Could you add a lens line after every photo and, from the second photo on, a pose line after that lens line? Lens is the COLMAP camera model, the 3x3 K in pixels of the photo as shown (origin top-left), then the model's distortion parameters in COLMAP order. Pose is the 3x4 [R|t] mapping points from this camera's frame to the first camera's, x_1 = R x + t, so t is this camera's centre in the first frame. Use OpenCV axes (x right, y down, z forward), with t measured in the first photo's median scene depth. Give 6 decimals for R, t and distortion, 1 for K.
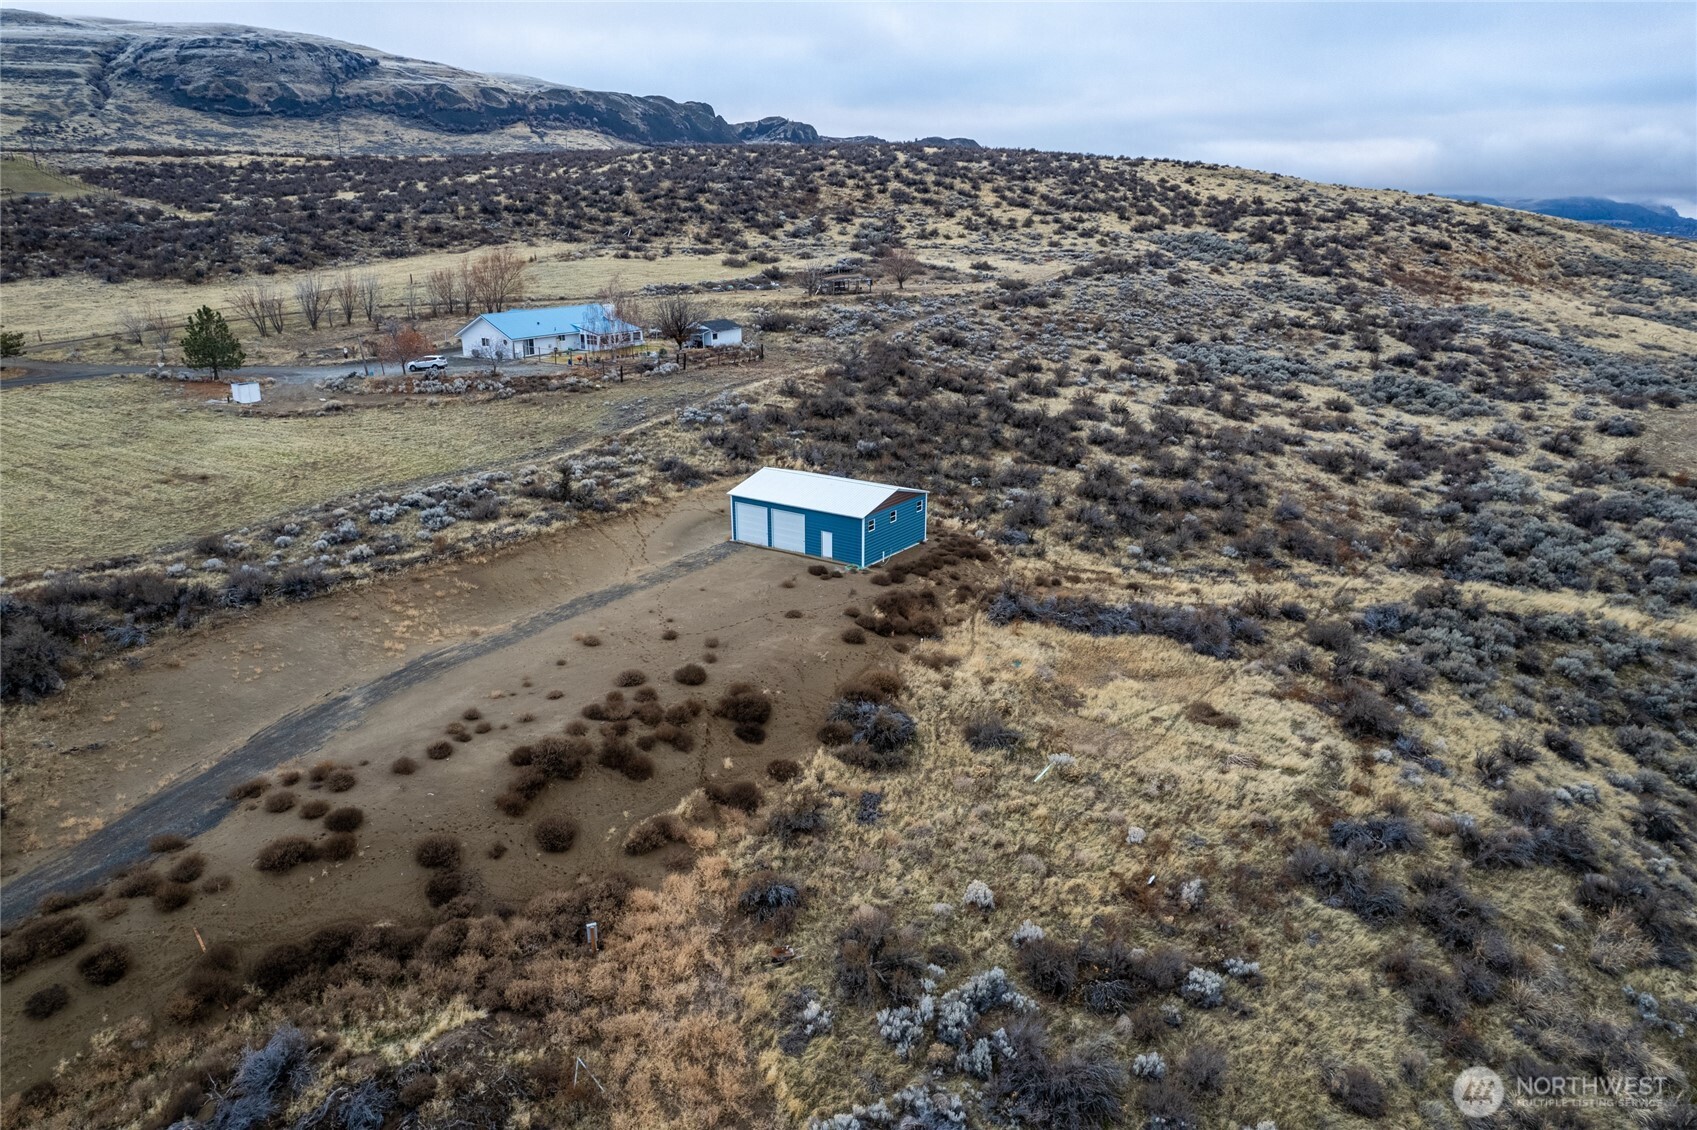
lens RADIAL K [[1087.9, 0, 856.7], [0, 1087.9, 562.0], [0, 0, 1]] dist [-0.078427, 0.074219]
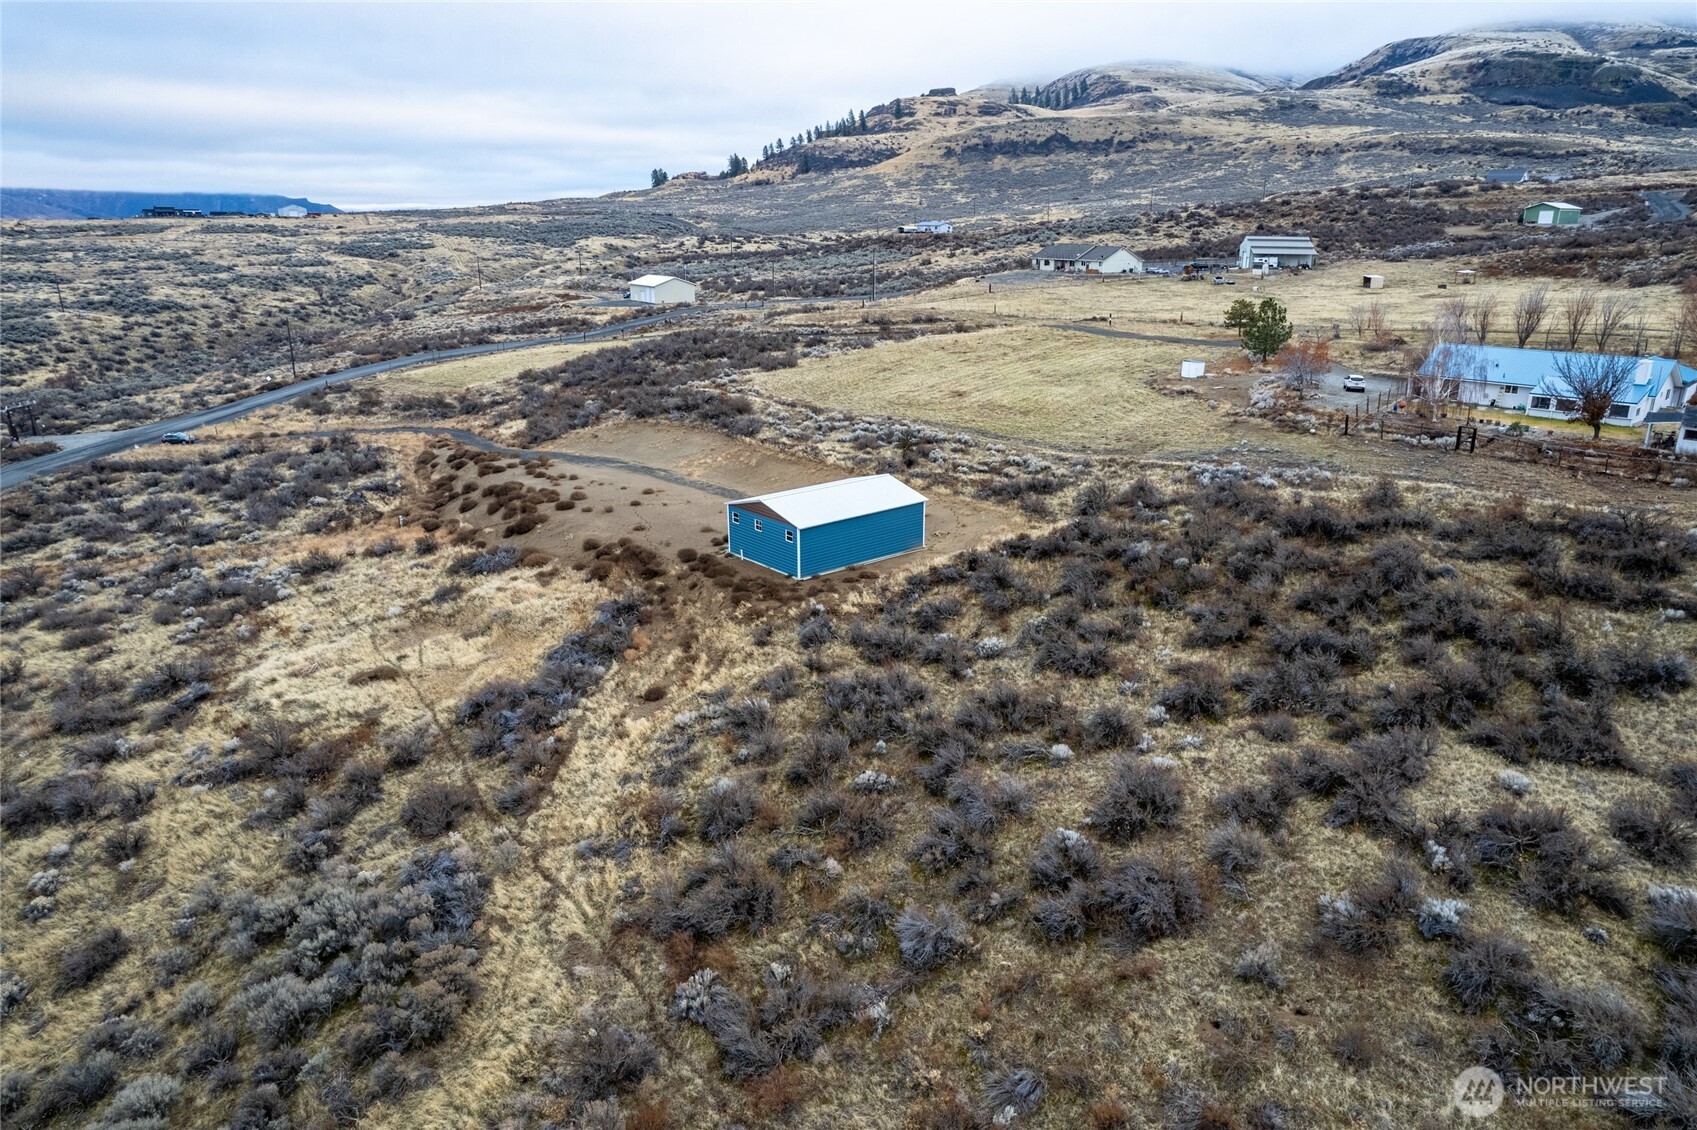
lens RADIAL K [[1087.9, 0, 858.6], [0, 1087.9, 559.3], [0, 0, 1]] dist [-0.078427, 0.074219]
pose [[-0.250597, 0.288473, -0.924113, 0.297394], [-0.294934, 0.886444, 0.356694, -0.125510], [0.922071, 0.361938, -0.137060, 0.391309]]
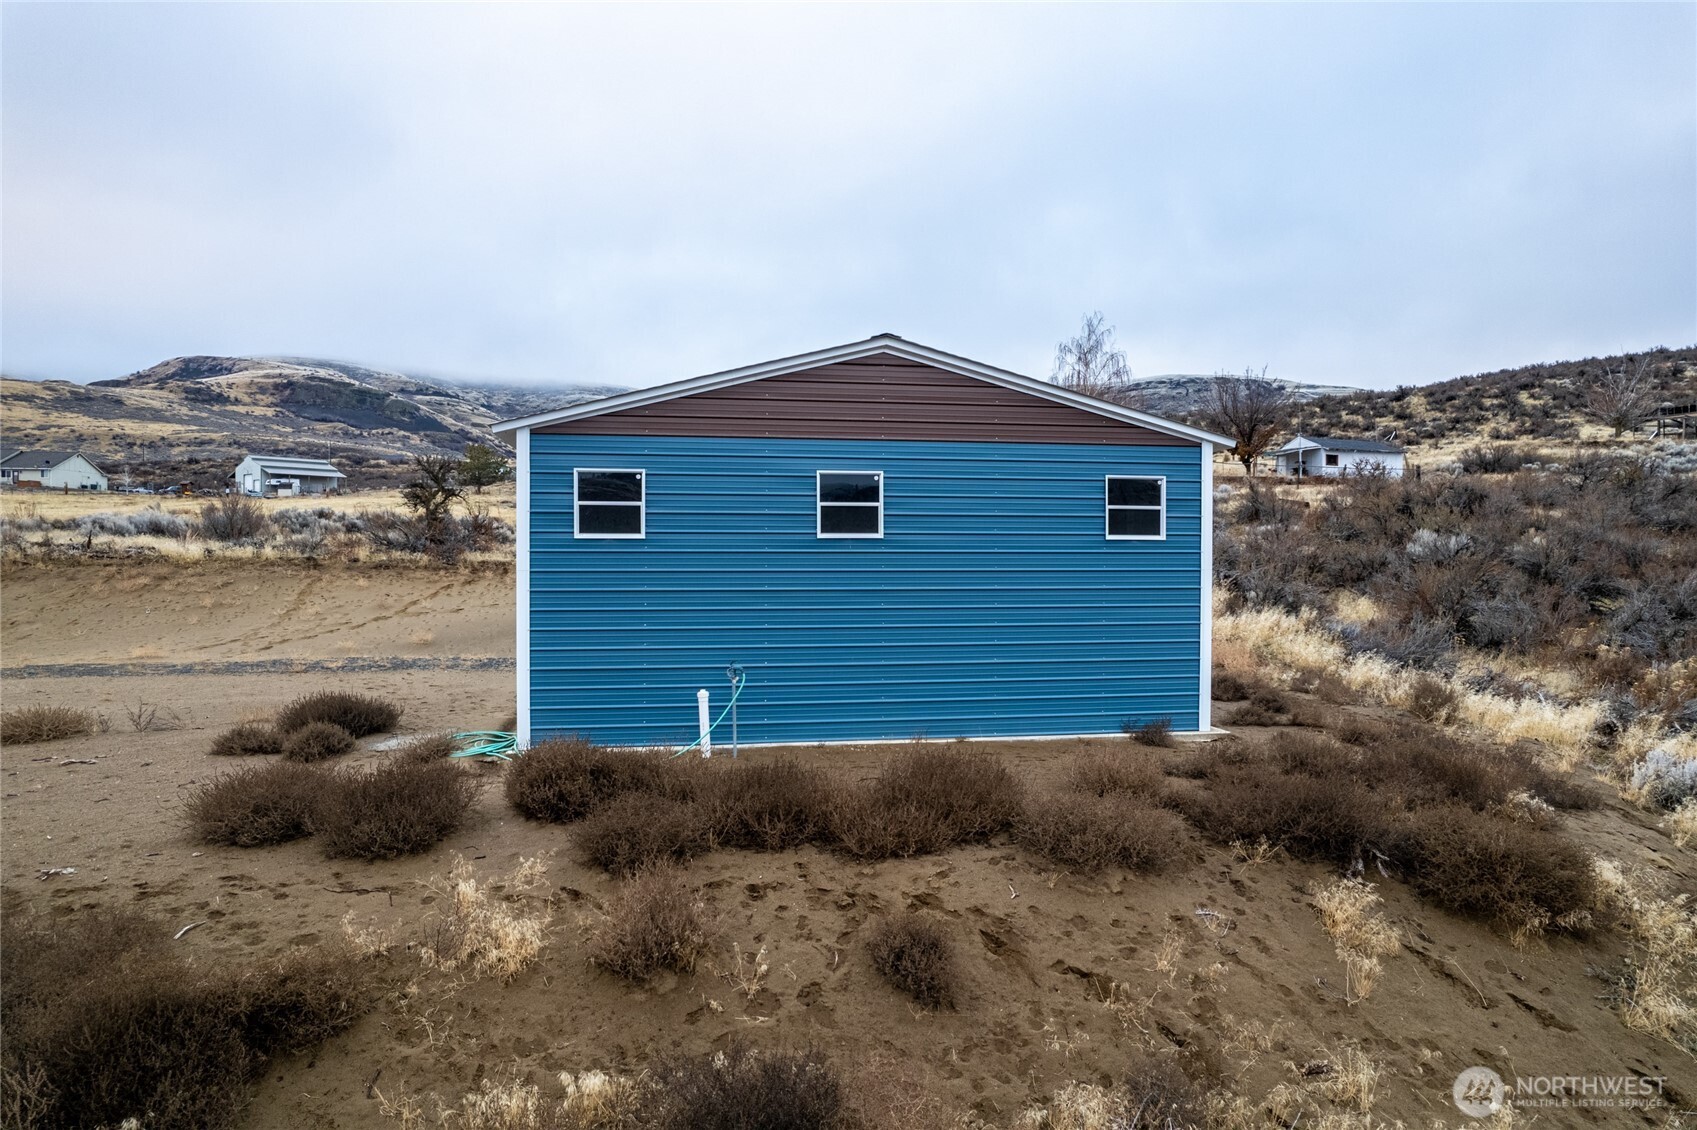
lens RADIAL K [[1087.9, 0, 858.1], [0, 1087.9, 550.8], [0, 0, 1]] dist [-0.078427, 0.074219]
pose [[0.697697, -0.003413, -0.716385, 0.048401], [-0.217743, 0.951669, -0.216597, 0.000068], [0.682500, 0.307107, 0.663234, 0.284032]]
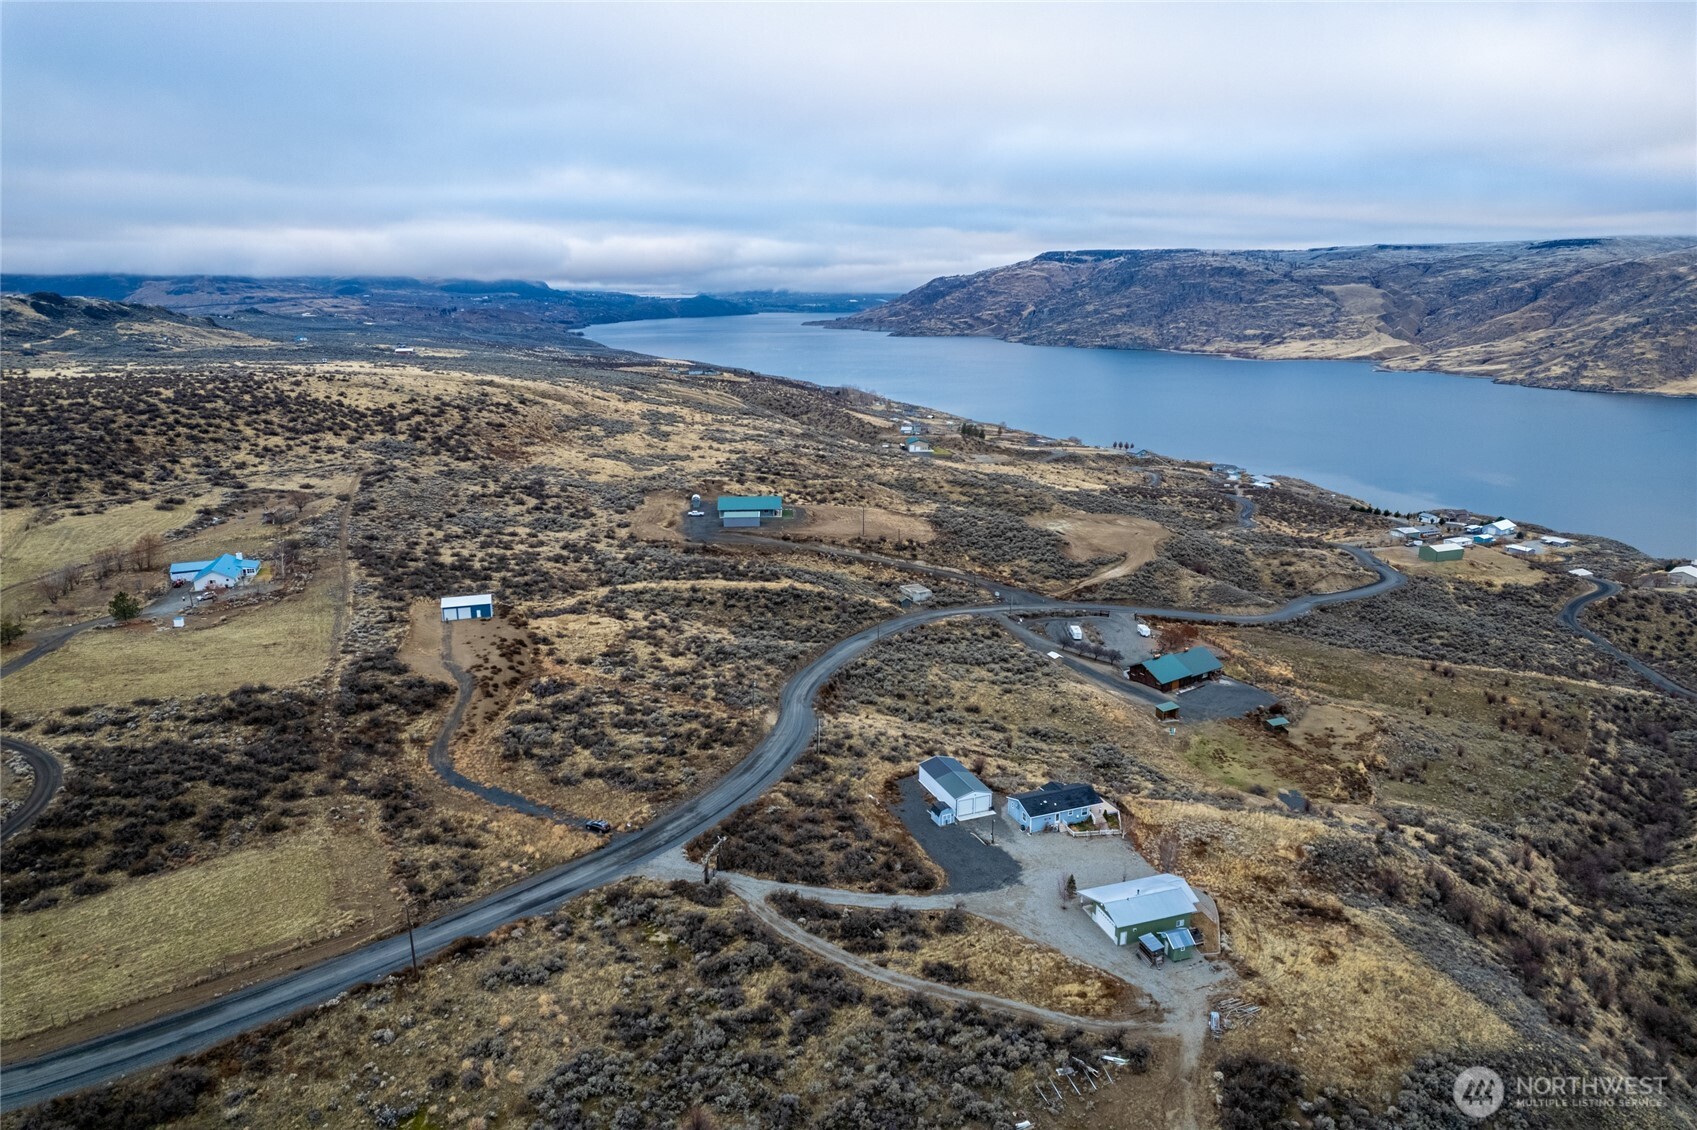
lens RADIAL K [[1087.9, 0, 857.8], [0, 1087.9, 559.9], [0, 0, 1]] dist [-0.078427, 0.074219]
pose [[0.617264, -0.198620, 0.761272, -0.614233], [0.243241, 0.968381, 0.055428, -0.025416], [-0.748210, 0.150959, 0.646059, -0.723796]]
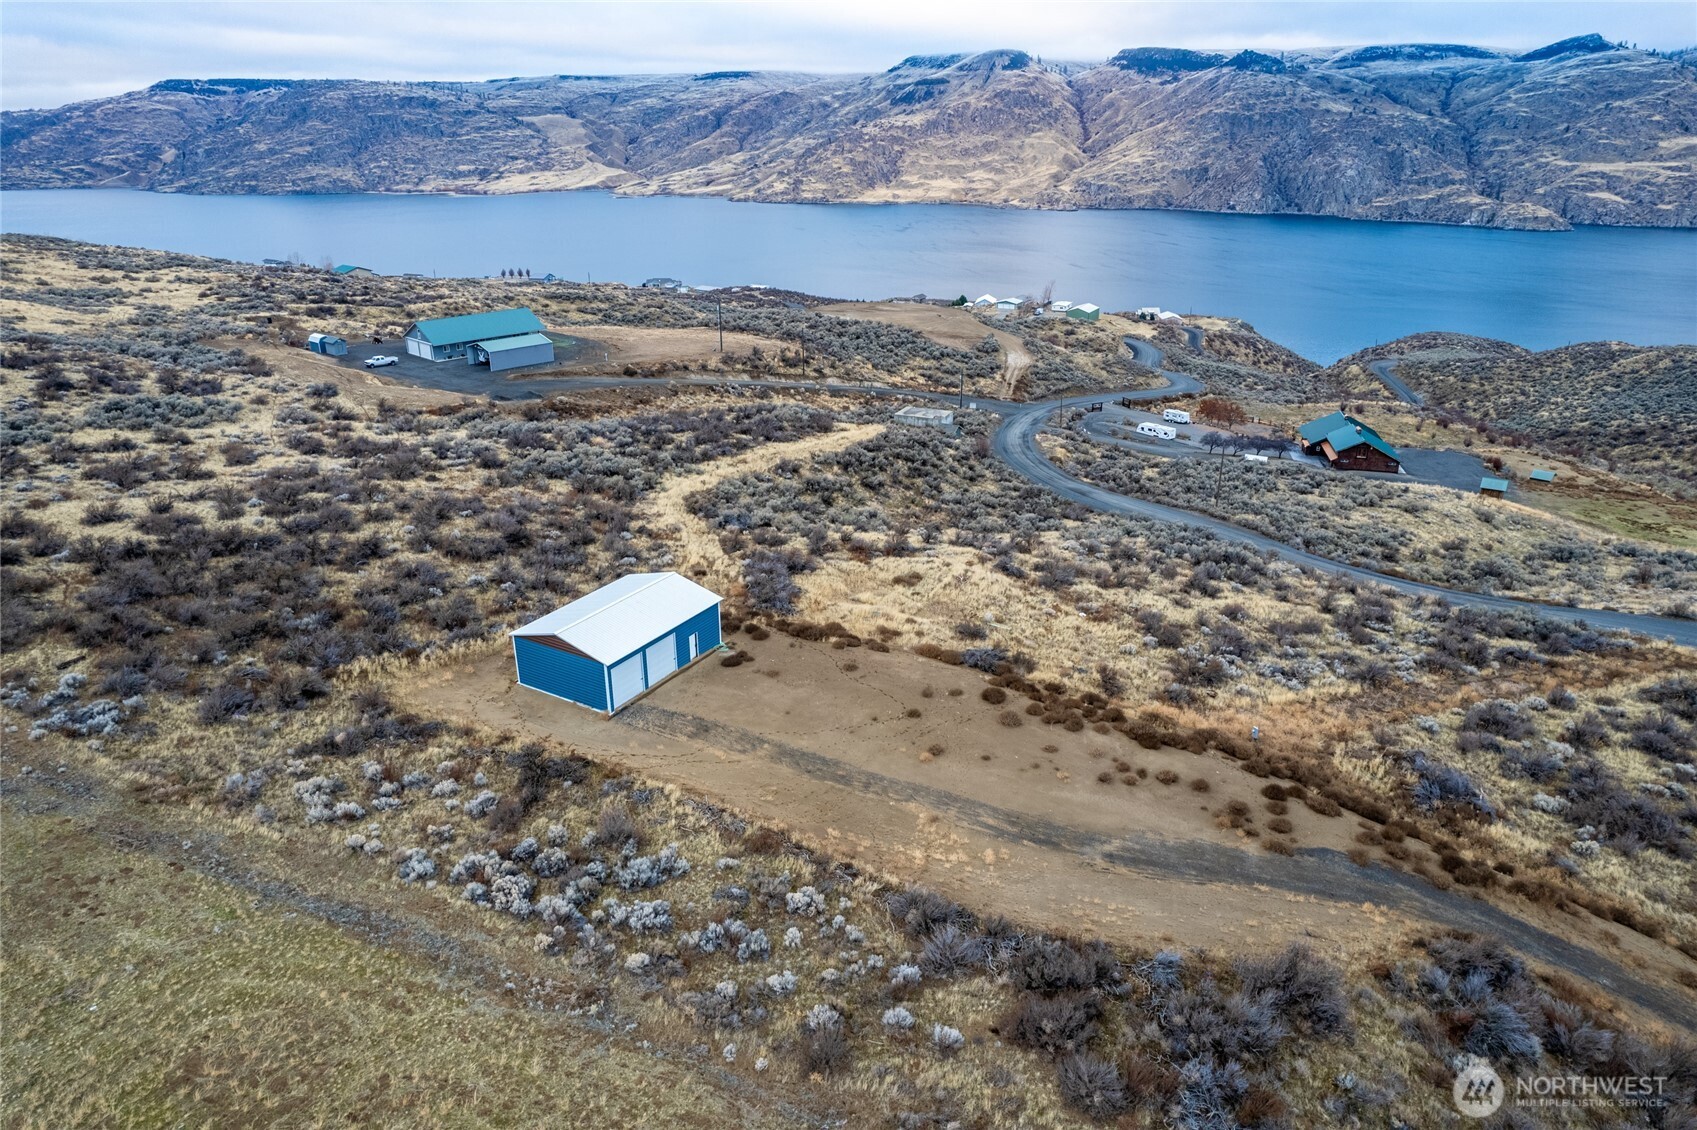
lens RADIAL K [[1087.9, 0, 856.3], [0, 1087.9, 564.1], [0, 0, 1]] dist [-0.078427, 0.074219]
pose [[-0.067836, -0.376024, 0.924123, -0.295196], [0.305016, 0.874093, 0.378057, -0.131002], [-0.949928, 0.307518, 0.055398, 0.244507]]
